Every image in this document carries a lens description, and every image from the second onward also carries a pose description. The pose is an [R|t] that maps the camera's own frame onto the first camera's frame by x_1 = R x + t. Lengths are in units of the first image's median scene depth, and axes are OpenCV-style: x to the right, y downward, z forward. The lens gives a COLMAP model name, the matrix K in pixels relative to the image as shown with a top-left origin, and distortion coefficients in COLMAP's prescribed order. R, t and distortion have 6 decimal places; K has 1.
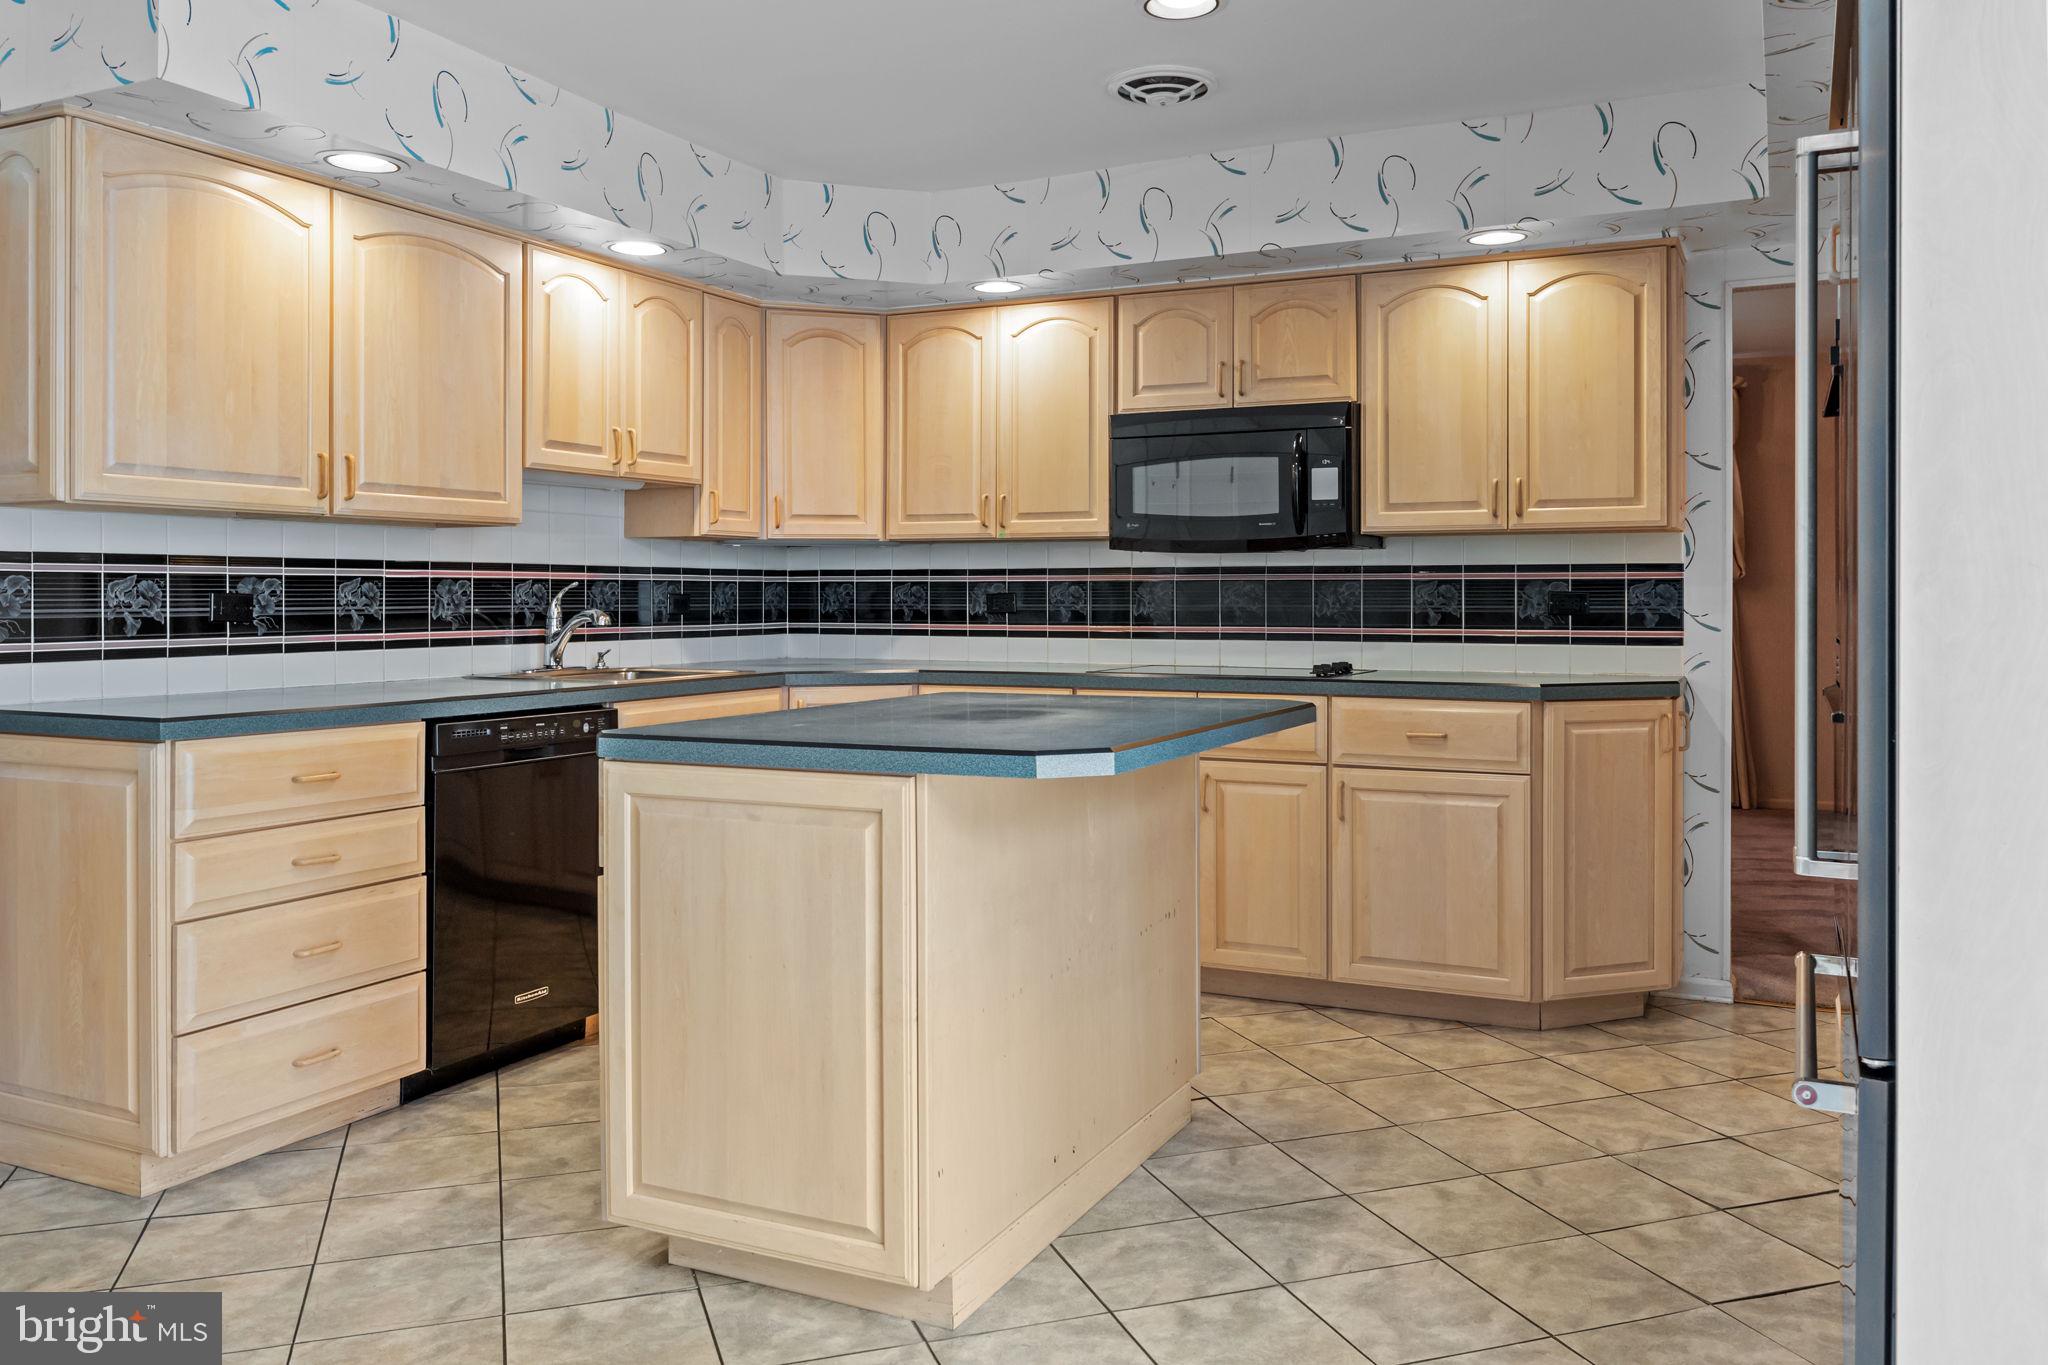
lens RADIAL K [[1519.7, 0, 1020.0], [0, 1519.7, 678.2], [0, 0, 1]] dist [-0.013557, 0.007413]
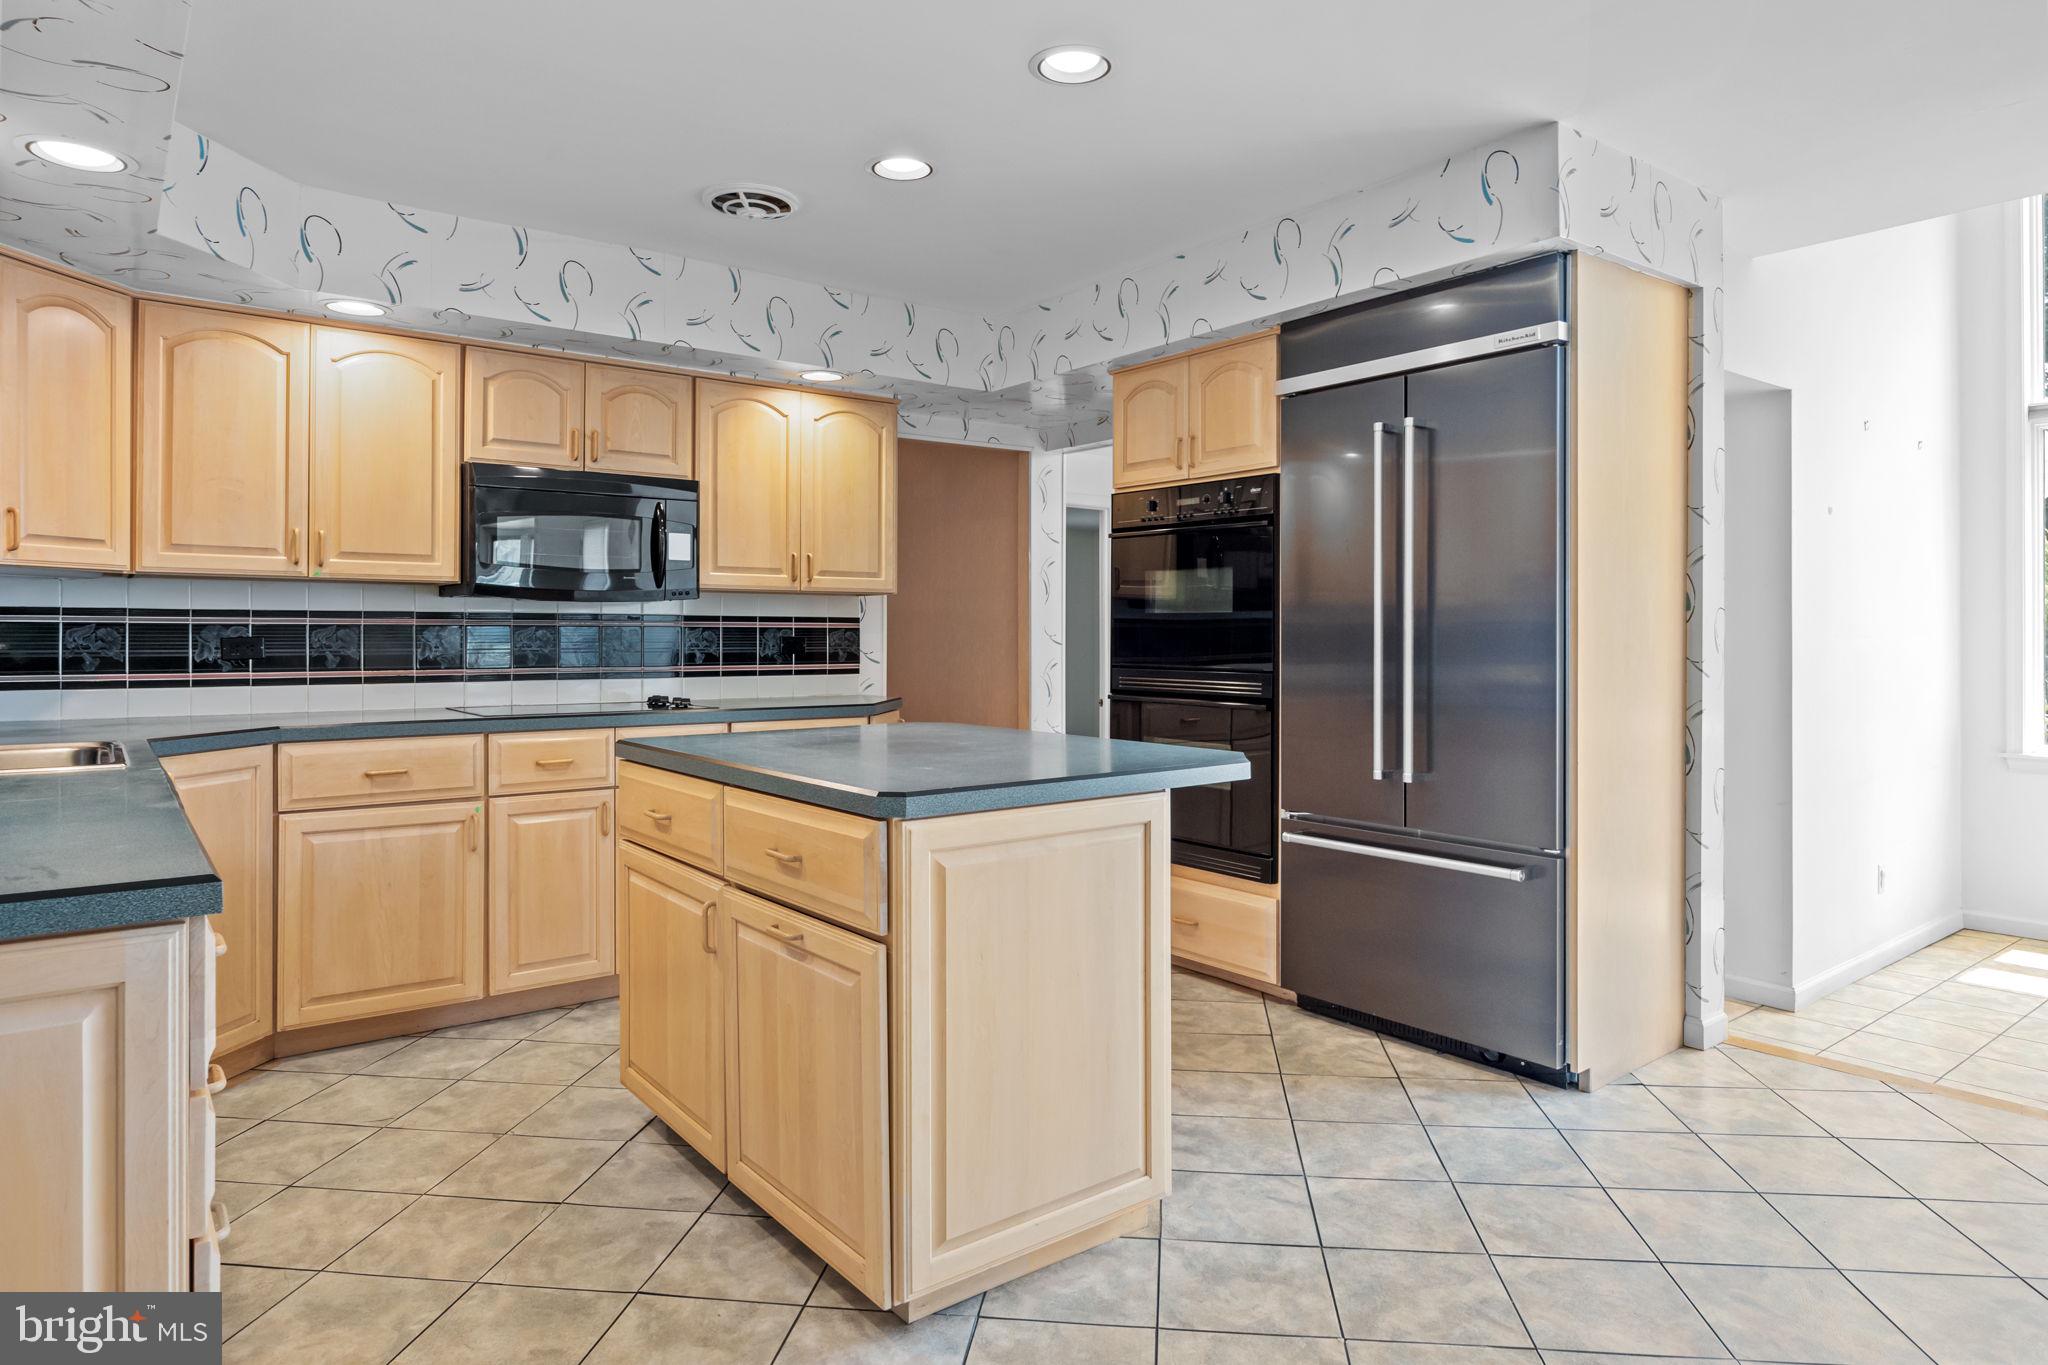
lens RADIAL K [[1193.8, 0, 1022.0], [0, 1193.8, 665.8], [0, 0, 1]] dist [0.009088, 0.000983]
pose [[0.457295, -0.019827, 0.889094, -0.504896], [0.049817, 0.998753, -0.003351, -0.017095], [-0.887919, 0.045824, 0.457712, 0.326311]]
